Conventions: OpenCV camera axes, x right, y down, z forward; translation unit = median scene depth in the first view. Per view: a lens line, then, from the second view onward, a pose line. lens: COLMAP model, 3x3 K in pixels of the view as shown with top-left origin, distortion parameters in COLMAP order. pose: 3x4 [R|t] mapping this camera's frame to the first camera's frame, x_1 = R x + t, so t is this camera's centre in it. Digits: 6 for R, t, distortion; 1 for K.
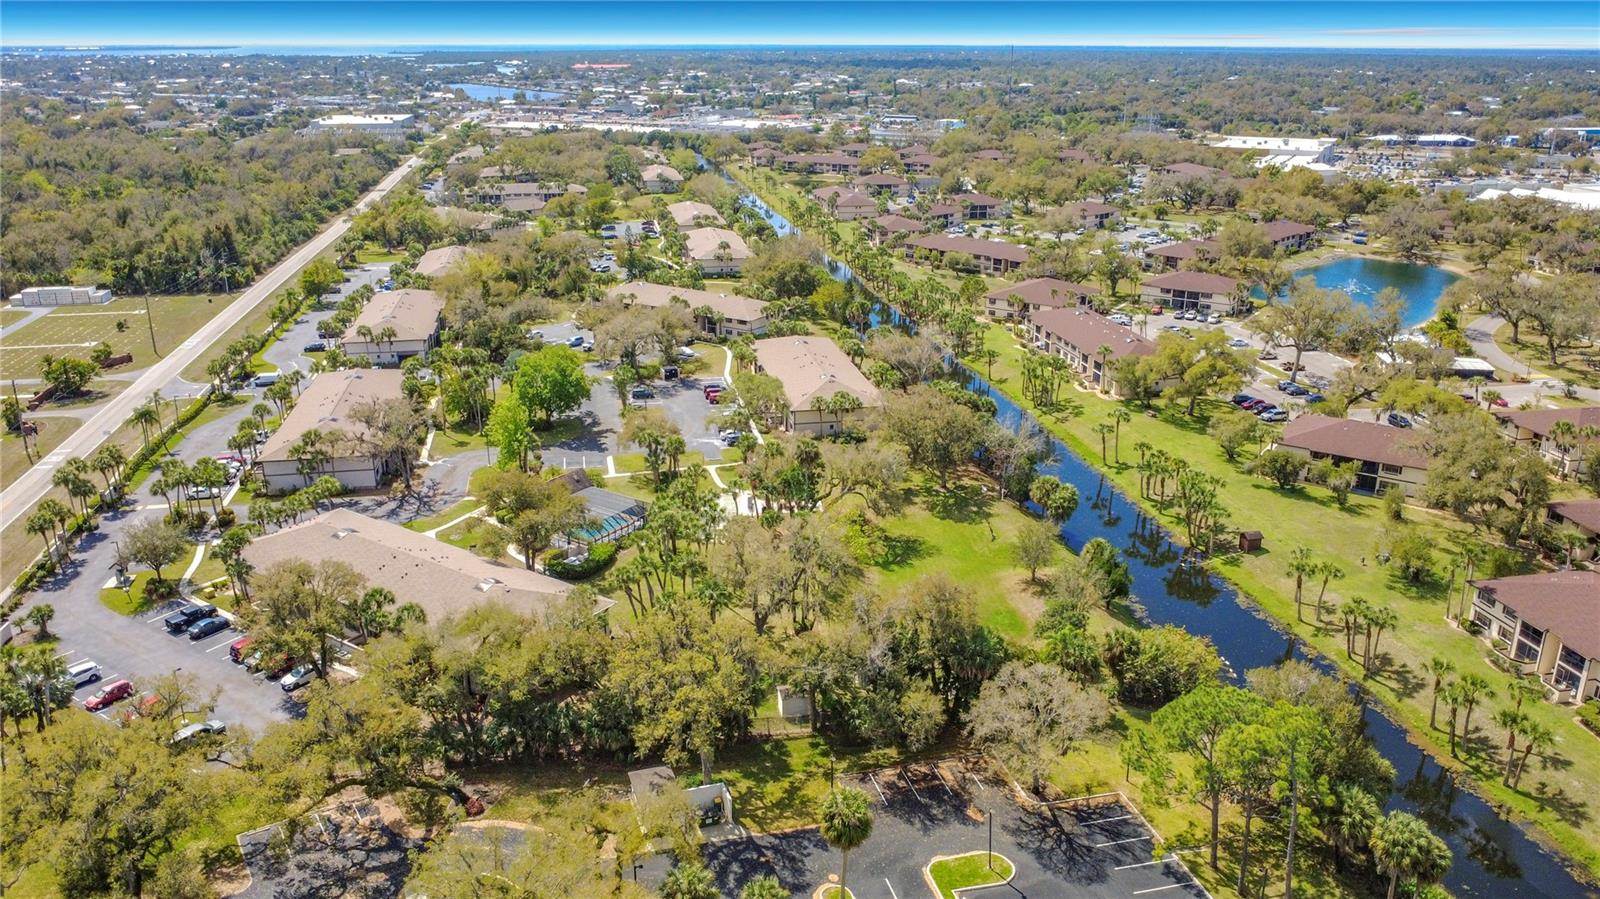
lens RADIAL K [[1154.5, 0, 800.0], [0, 1154.5, 449.5], [0, 0, 1]] dist [-0.004285, -0.000808]
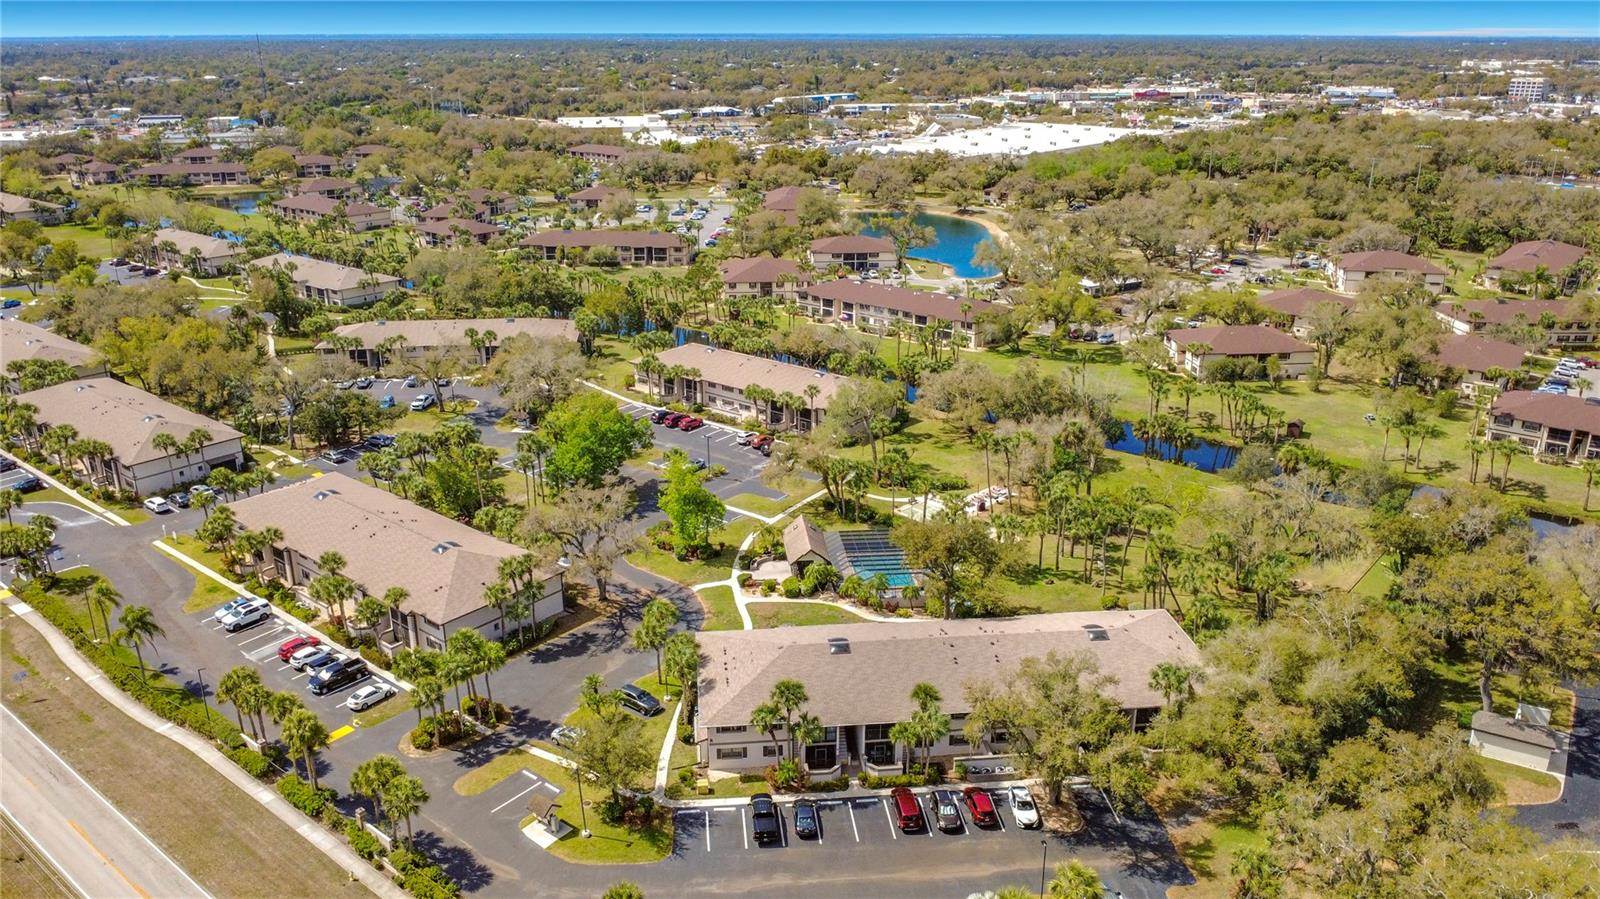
lens RADIAL K [[1154.5, 0, 800.0], [0, 1154.5, 449.5], [0, 0, 1]] dist [-0.004285, -0.000808]
pose [[0.773646, -0.219649, 0.594329, -0.451977], [0.213012, 0.973558, 0.082522, -0.067427], [-0.596740, 0.062756, 0.799977, 0.201560]]
